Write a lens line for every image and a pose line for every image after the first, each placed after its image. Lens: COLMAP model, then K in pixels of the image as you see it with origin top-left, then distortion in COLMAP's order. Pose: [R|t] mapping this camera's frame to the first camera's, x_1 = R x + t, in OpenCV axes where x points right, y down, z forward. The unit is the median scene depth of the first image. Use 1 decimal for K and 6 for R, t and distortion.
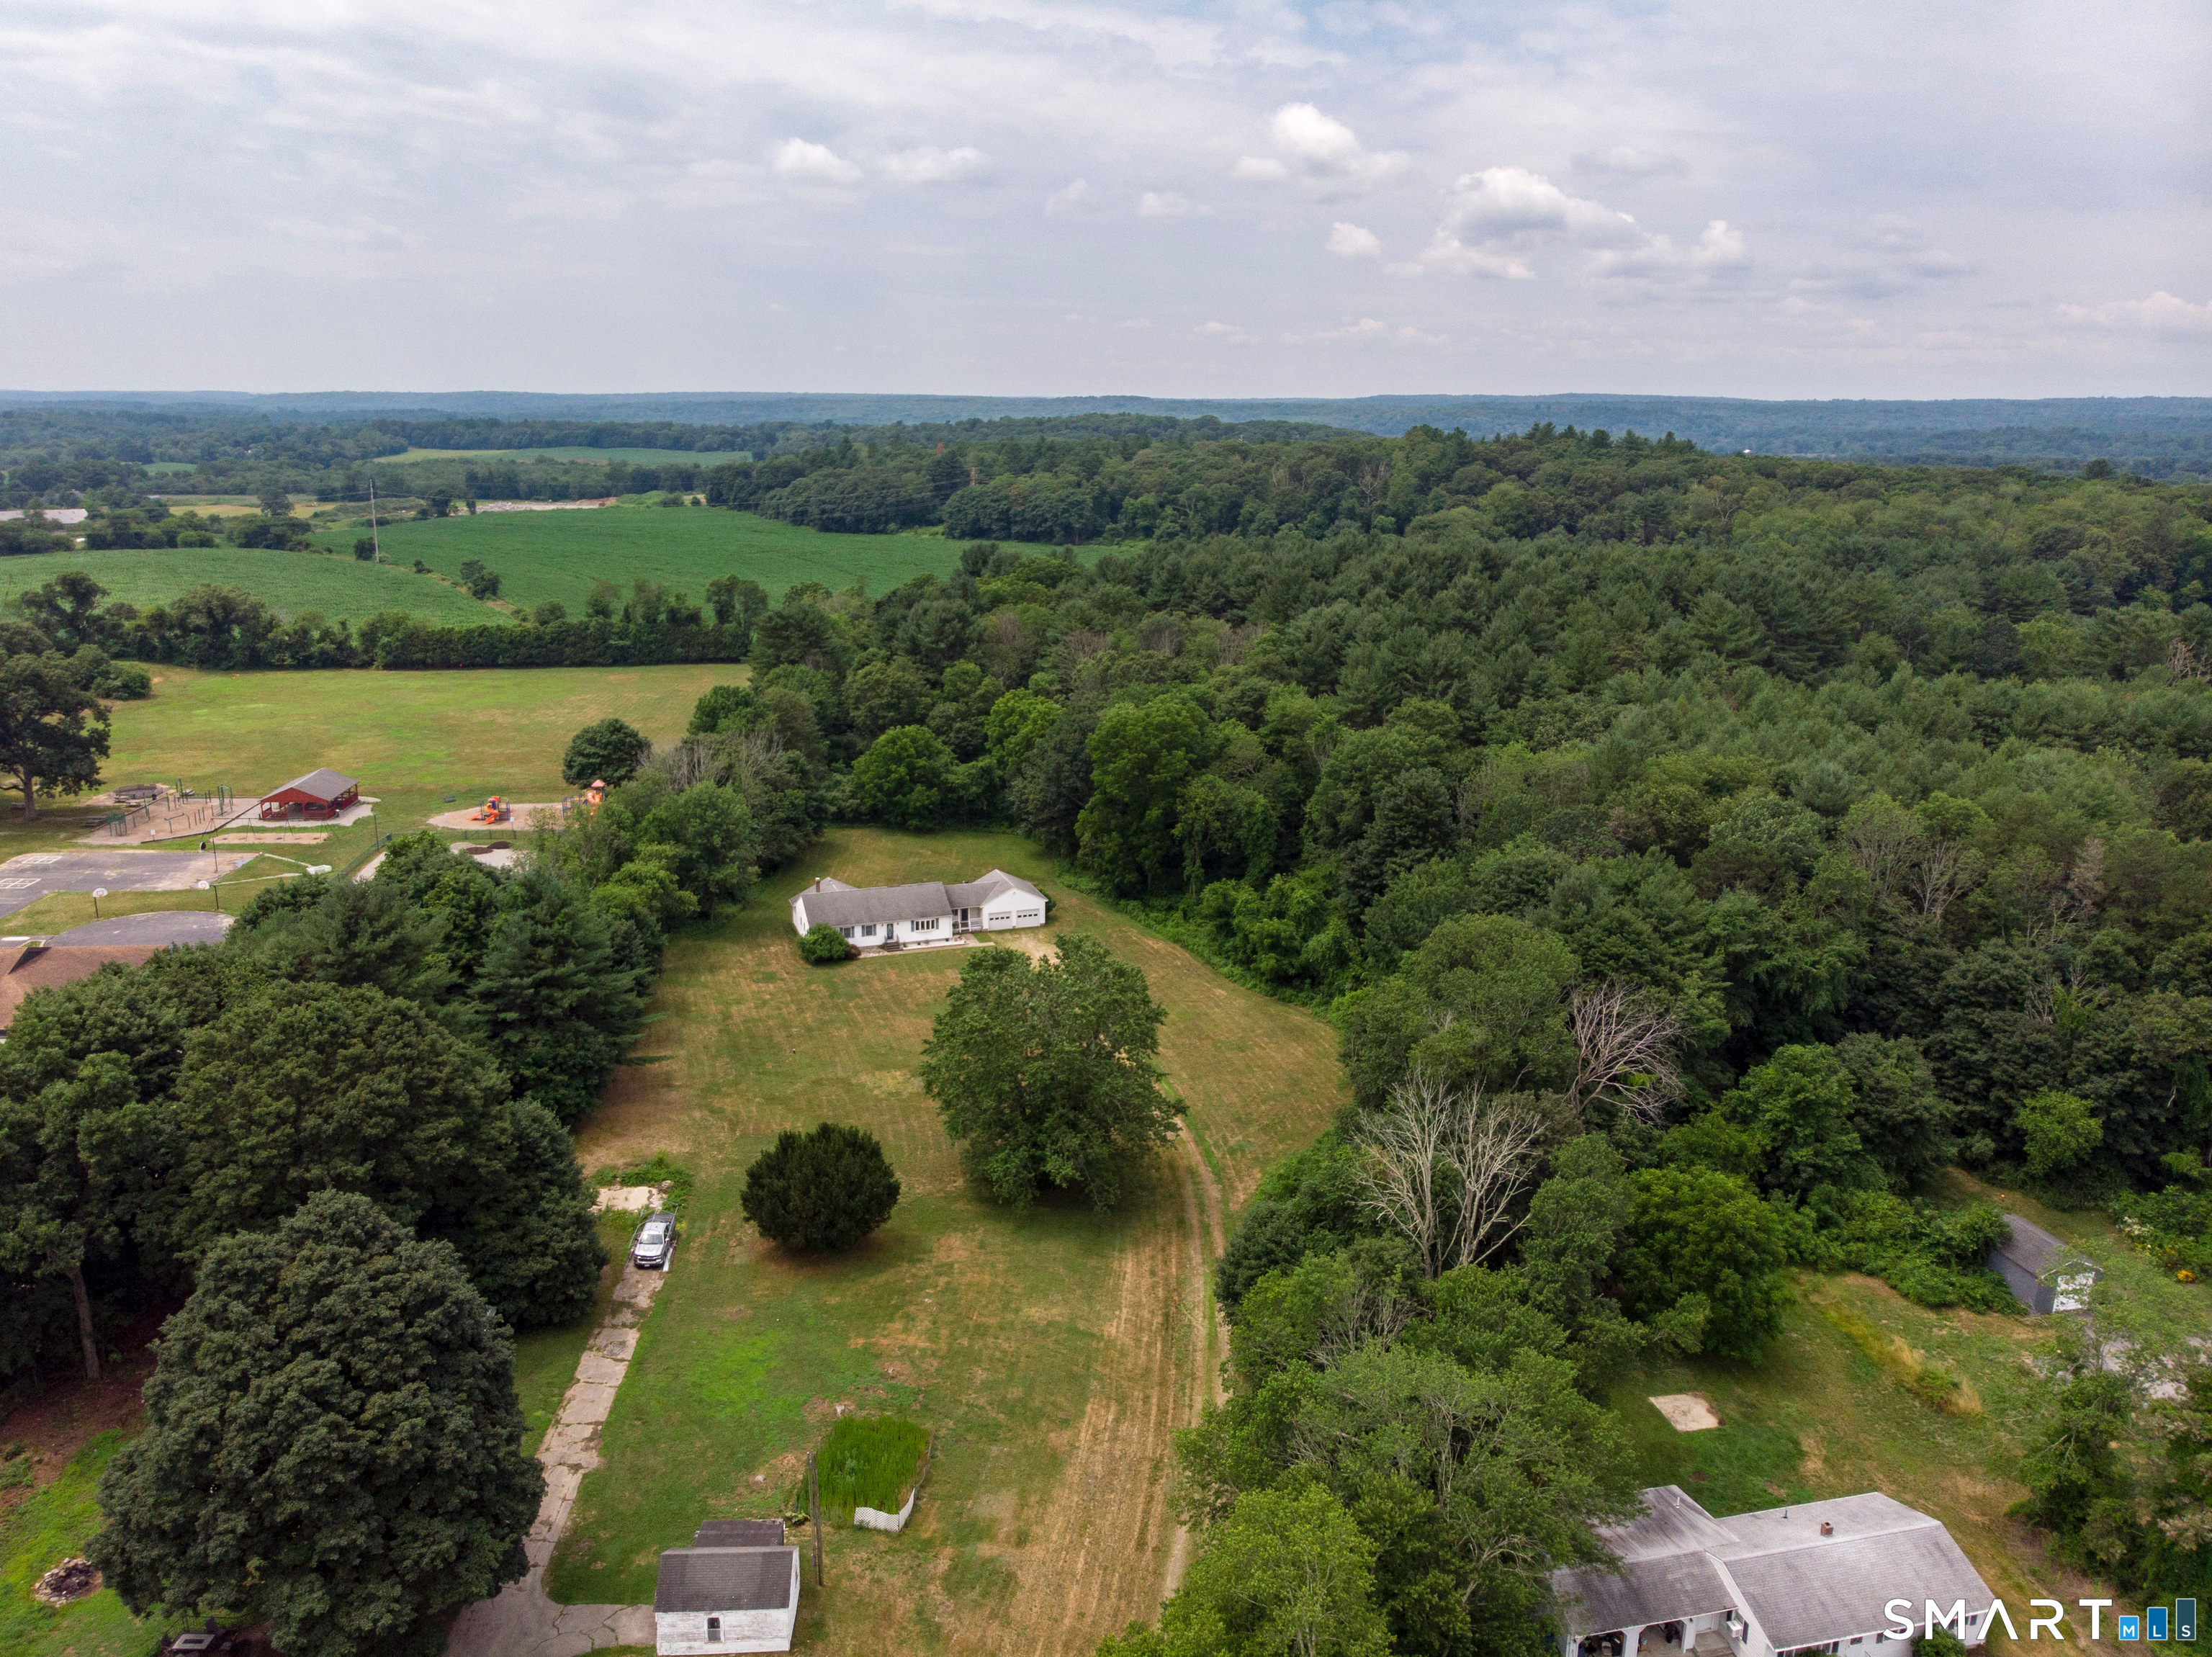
lens RADIAL K [[1651.8, 0, 1120.7], [0, 1651.8, 828.4], [0, 0, 1]] dist [0.005033, -0.007353]
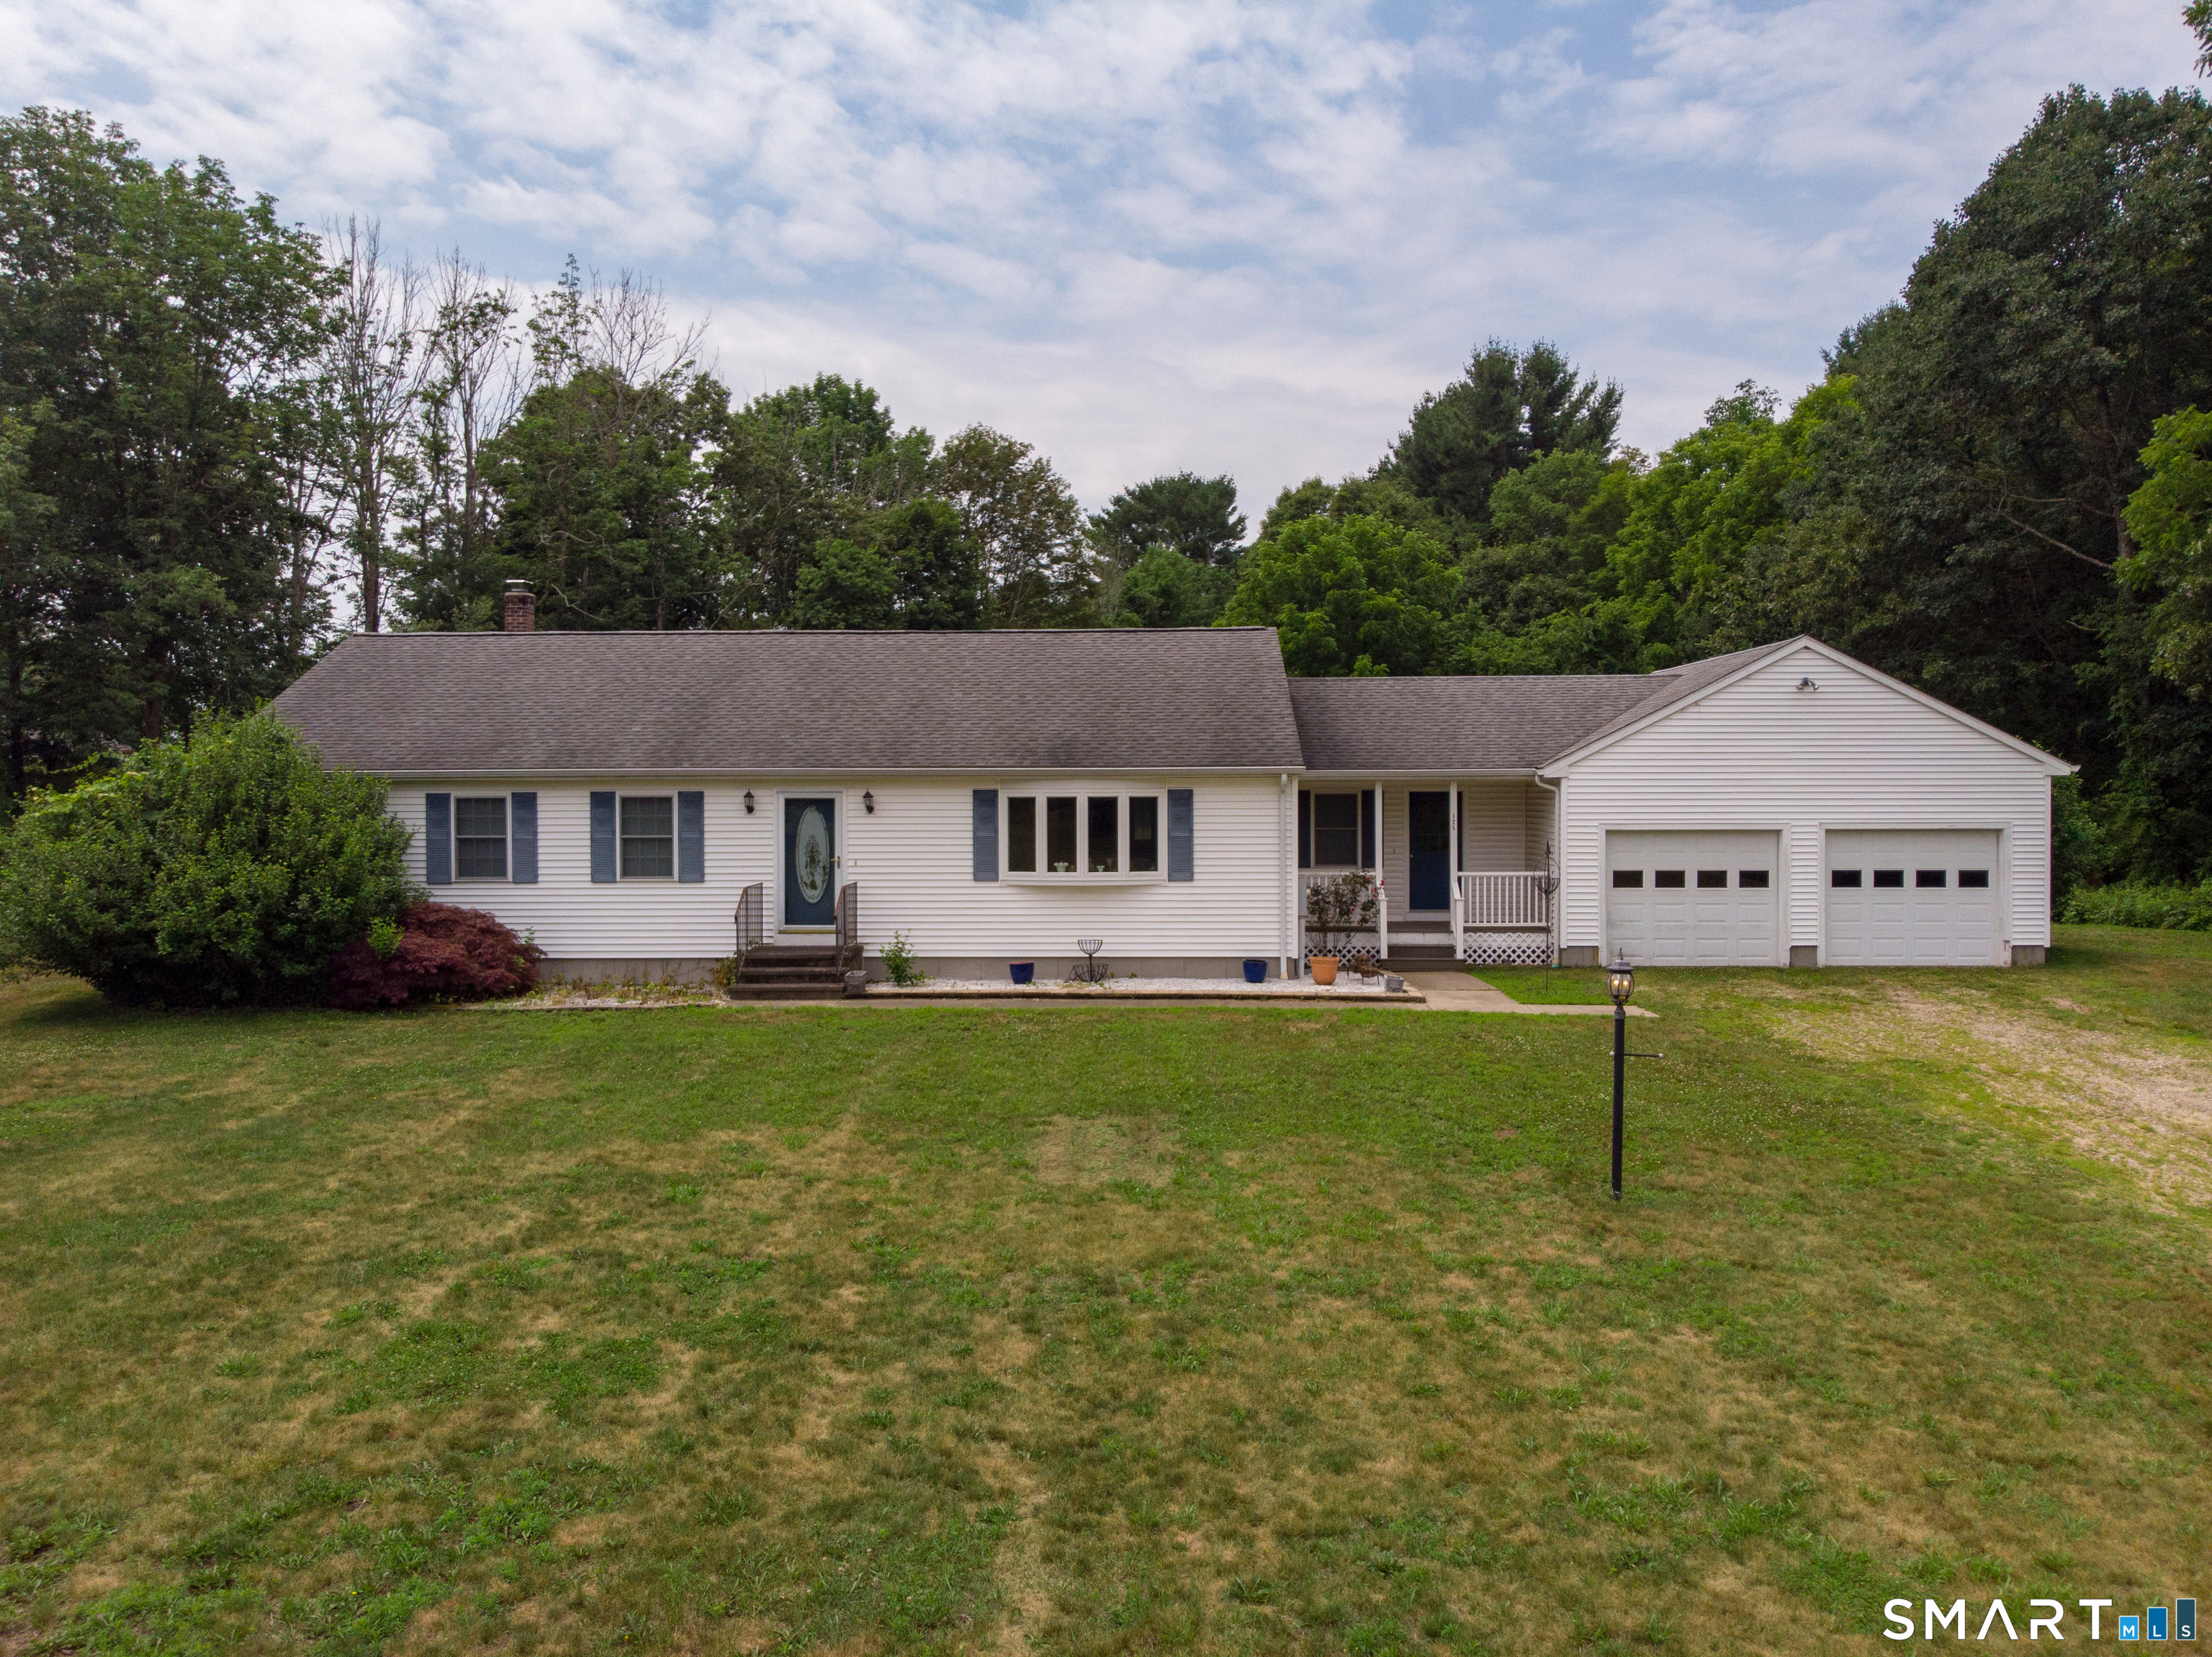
lens RADIAL K [[1651.8, 0, 1114.0], [0, 1651.8, 817.8], [0, 0, 1]] dist [0.005033, -0.007353]
pose [[0.926792, -0.011550, -0.375397, -0.054595], [-0.078432, 0.971537, -0.223528, 0.068996], [0.367294, 0.236608, 0.899507, 0.710905]]
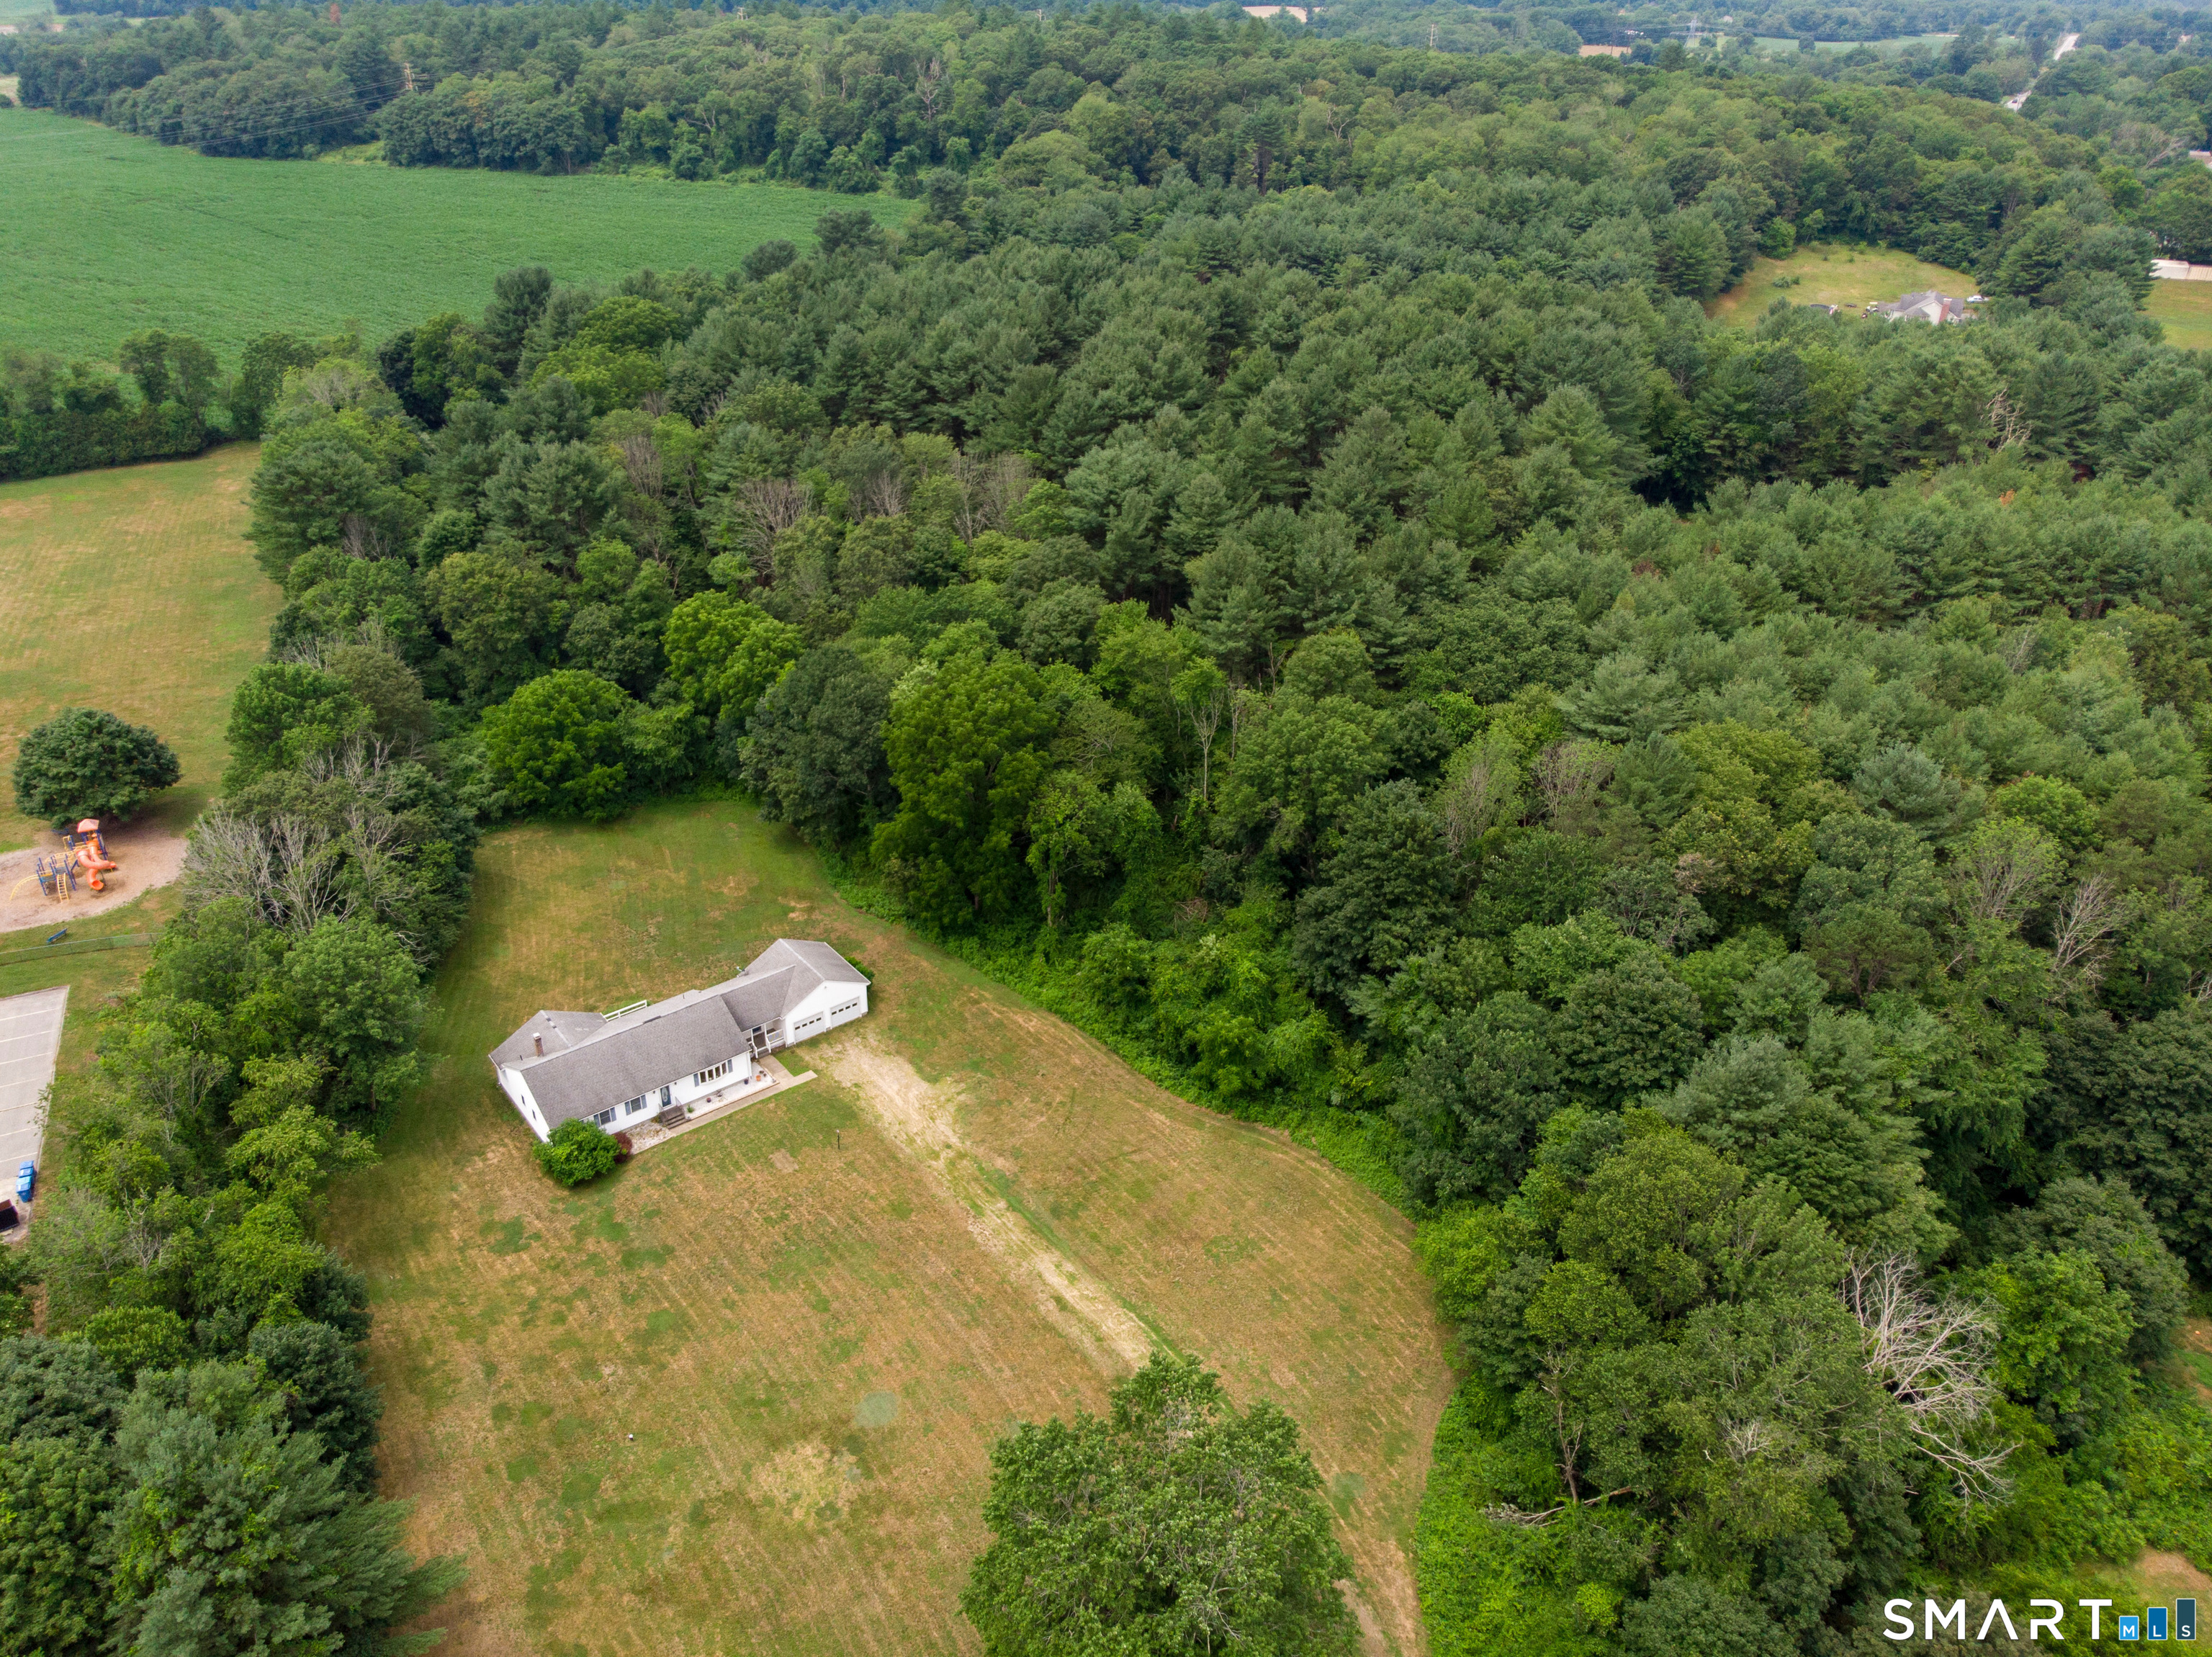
lens RADIAL K [[1651.8, 0, 1117.4], [0, 1651.8, 788.9], [0, 0, 1]] dist [0.005033, -0.007353]
pose [[0.949247, -0.144654, 0.279296, -0.107715], [0.072029, 0.964347, 0.254651, -0.176109], [-0.306174, -0.221610, 0.925822, 0.270197]]
